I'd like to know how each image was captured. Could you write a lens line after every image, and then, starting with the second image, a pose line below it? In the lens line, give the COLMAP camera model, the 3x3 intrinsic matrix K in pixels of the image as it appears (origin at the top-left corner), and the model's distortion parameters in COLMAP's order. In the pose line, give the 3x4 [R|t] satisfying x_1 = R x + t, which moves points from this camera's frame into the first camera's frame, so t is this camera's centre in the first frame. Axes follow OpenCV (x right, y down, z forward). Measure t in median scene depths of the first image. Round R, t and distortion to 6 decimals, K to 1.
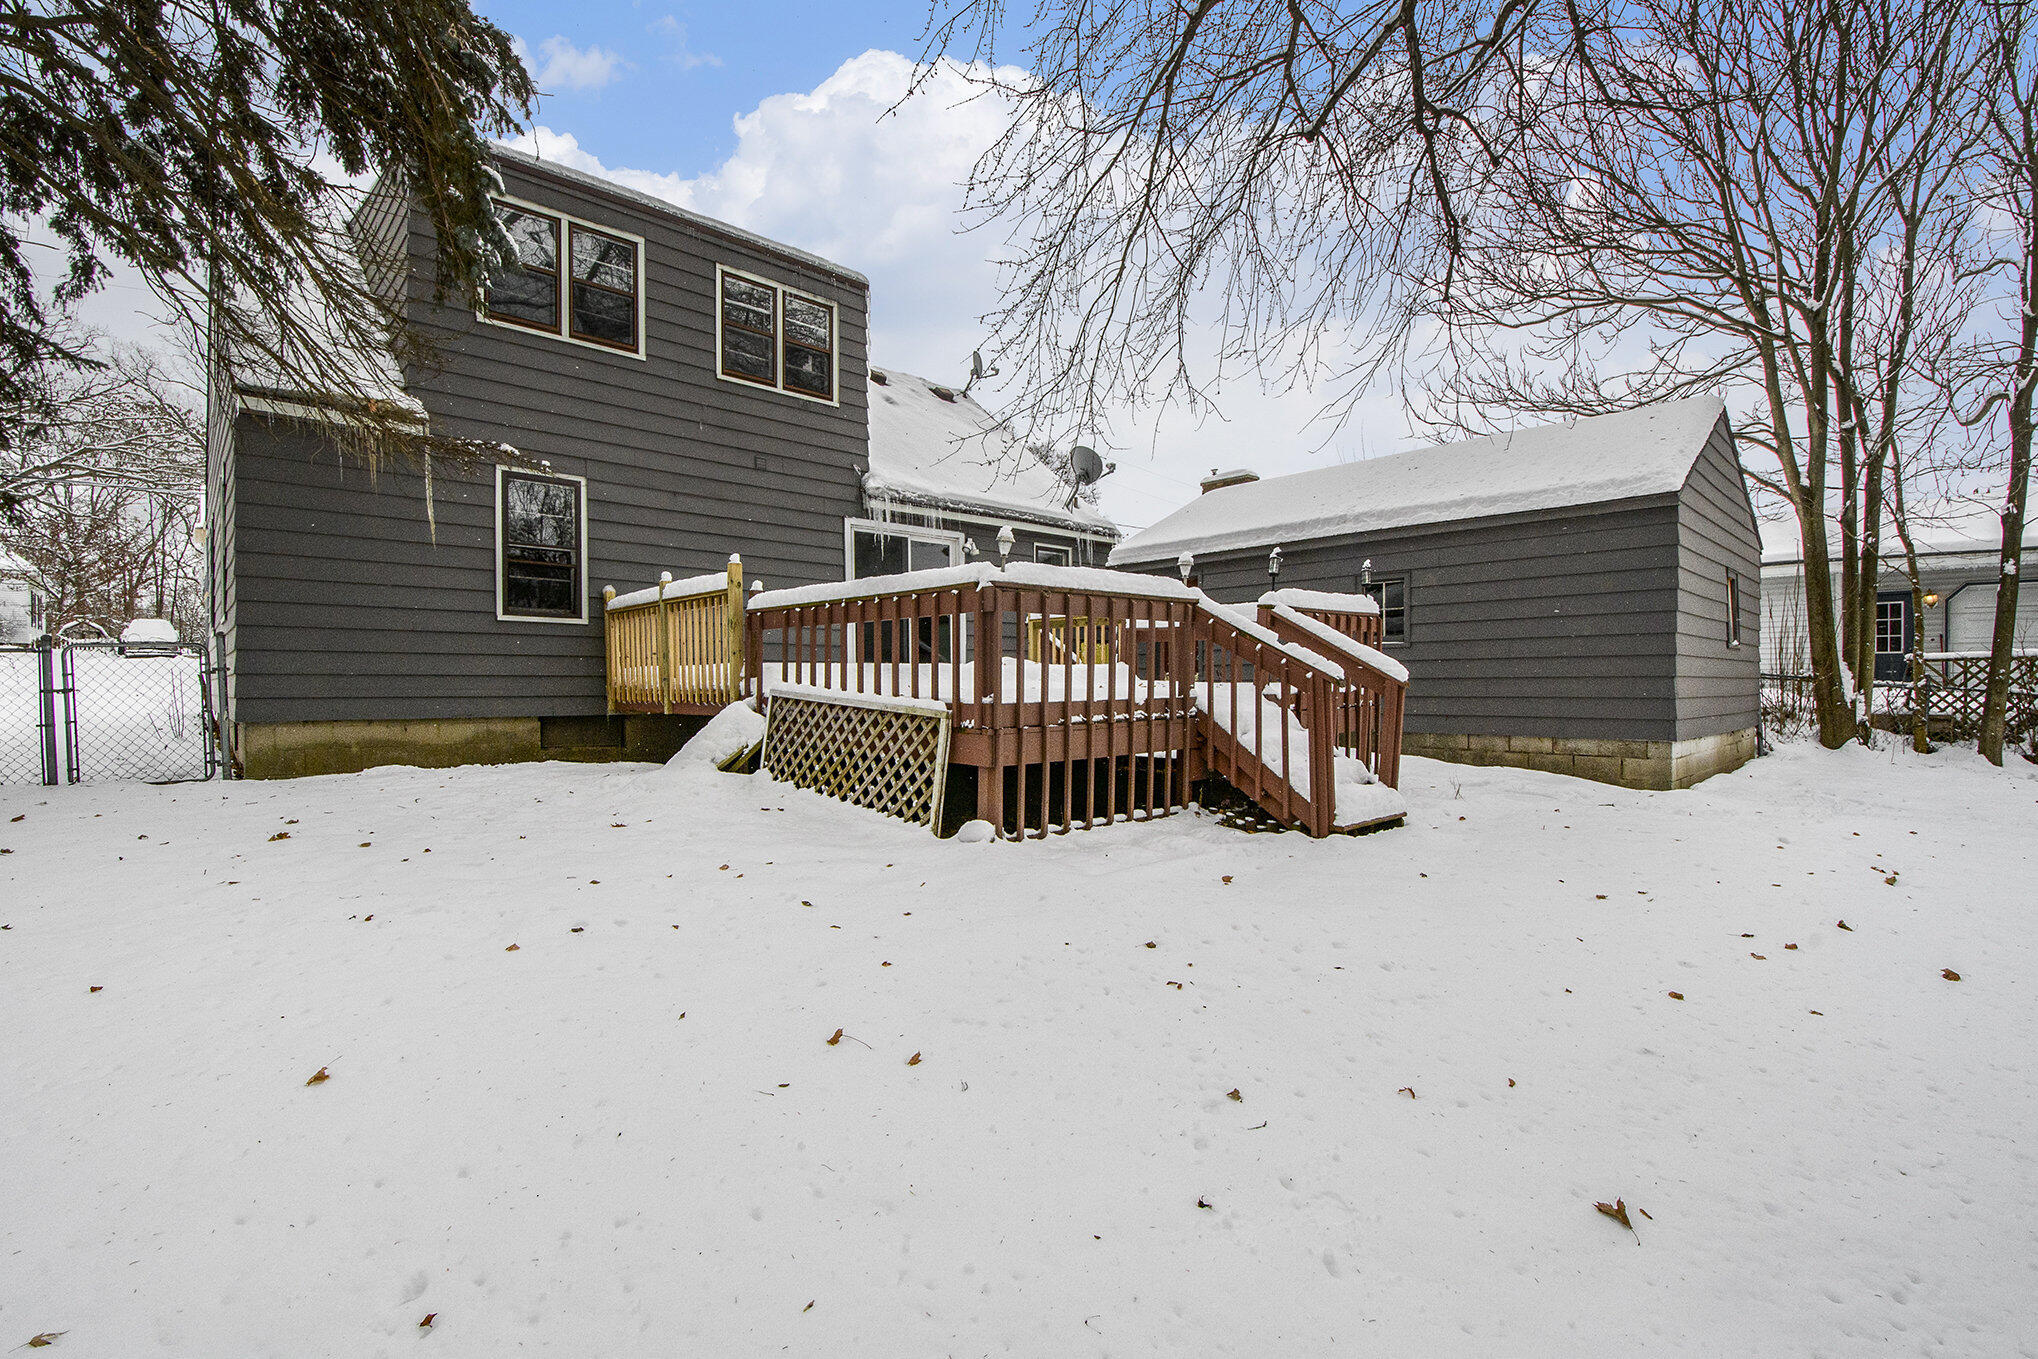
lens RADIAL K [[910.1, 0, 1022.1], [0, 910.1, 694.9], [0, 0, 1]] dist [0.003072, -0.012648]
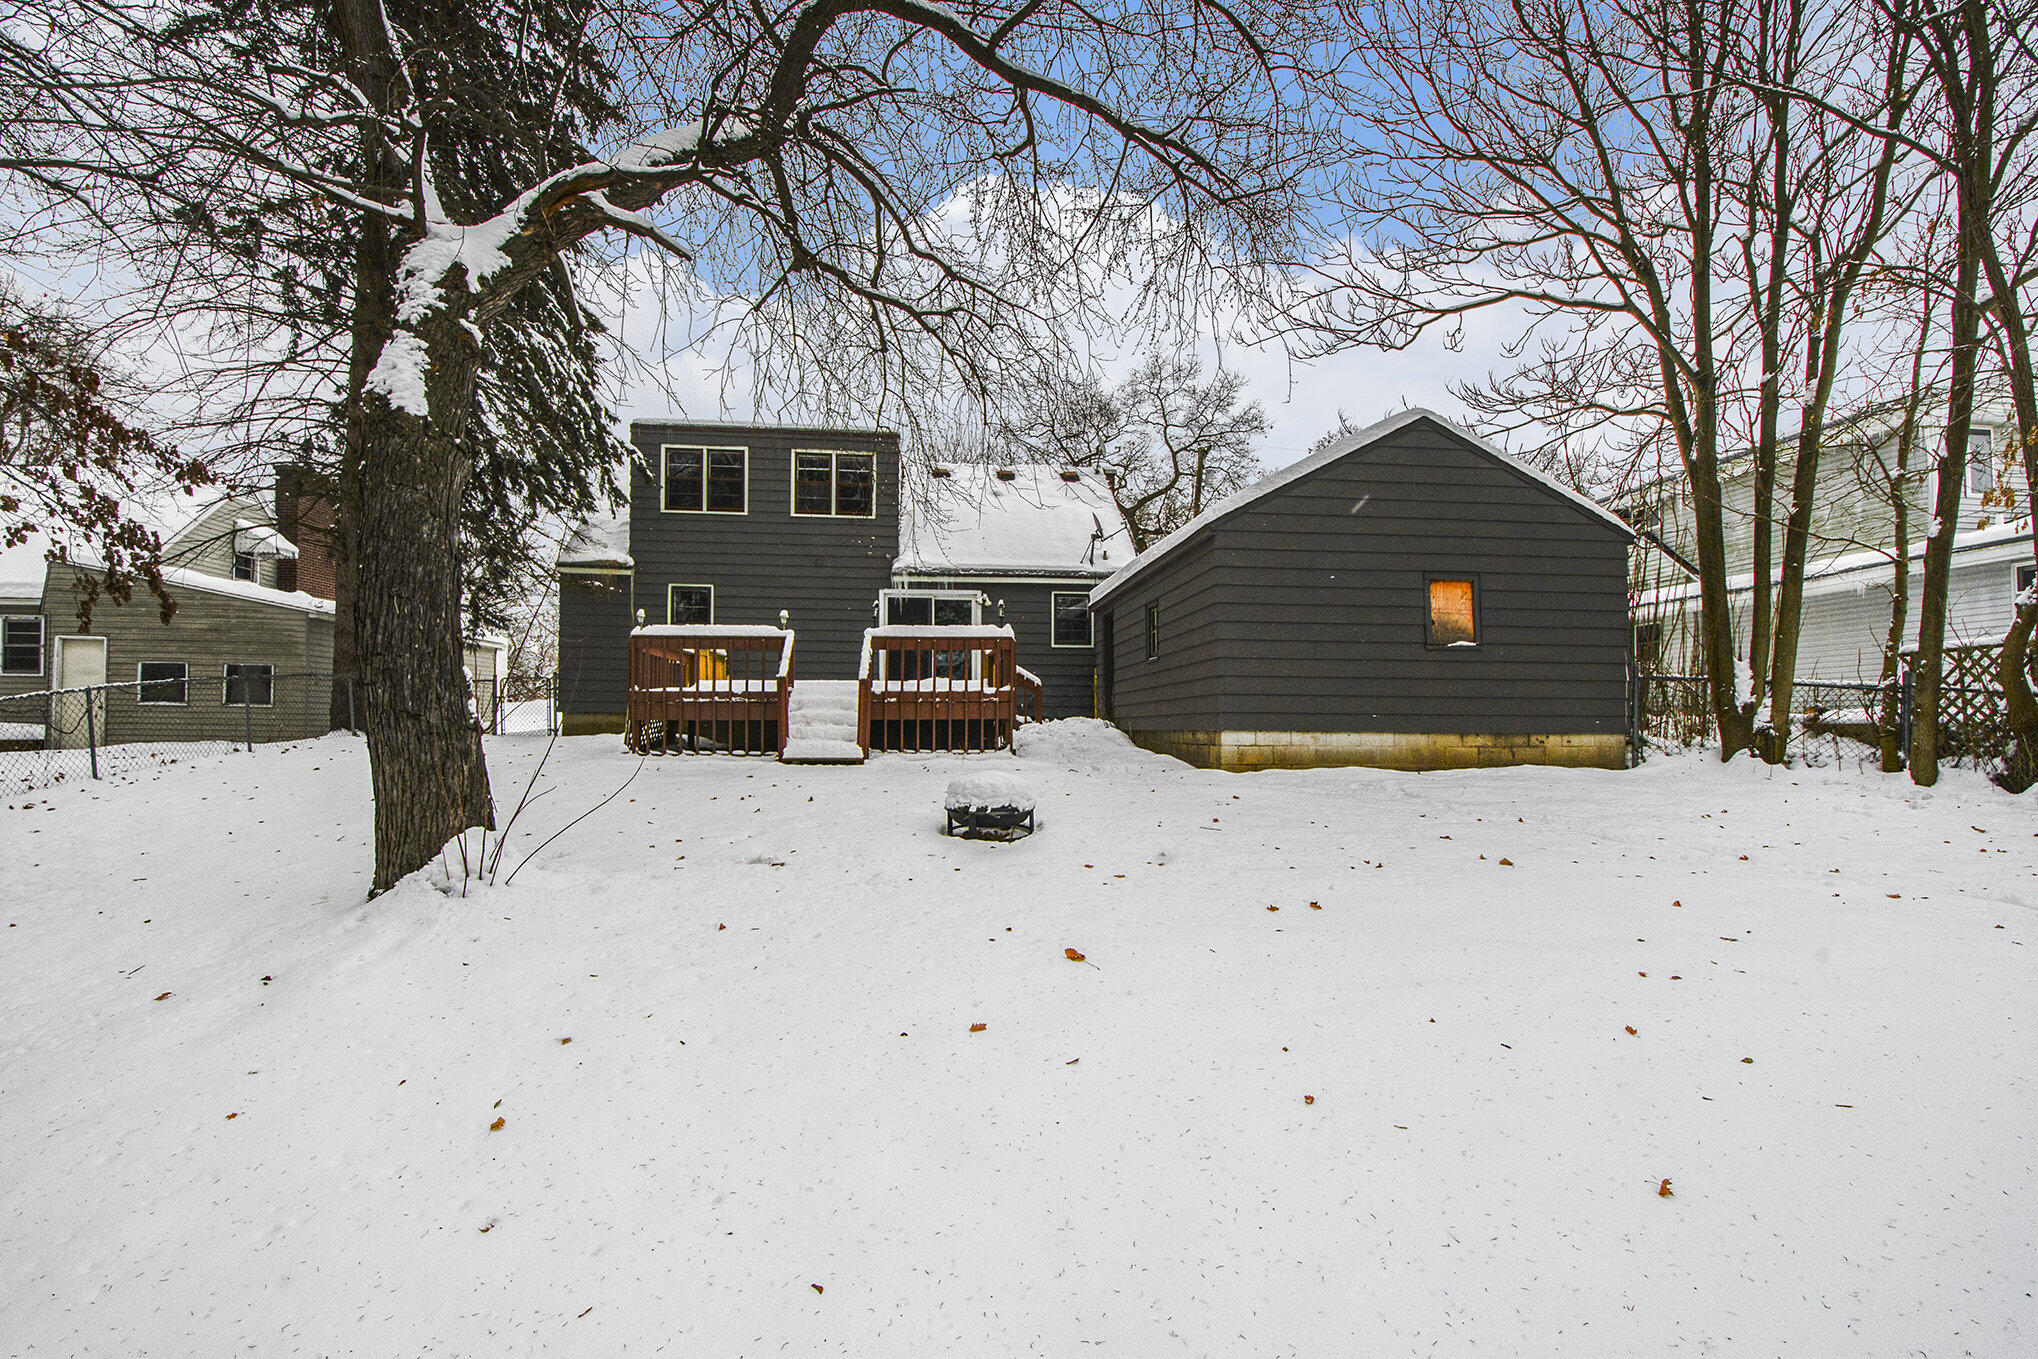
lens RADIAL K [[910.1, 0, 1022.1], [0, 910.1, 694.9], [0, 0, 1]] dist [0.003072, -0.012648]
pose [[0.808175, -0.013743, -0.588782, 0.886406], [-0.012827, 0.999080, -0.040927, 0.042095], [0.588802, 0.040629, 0.807255, -0.088065]]
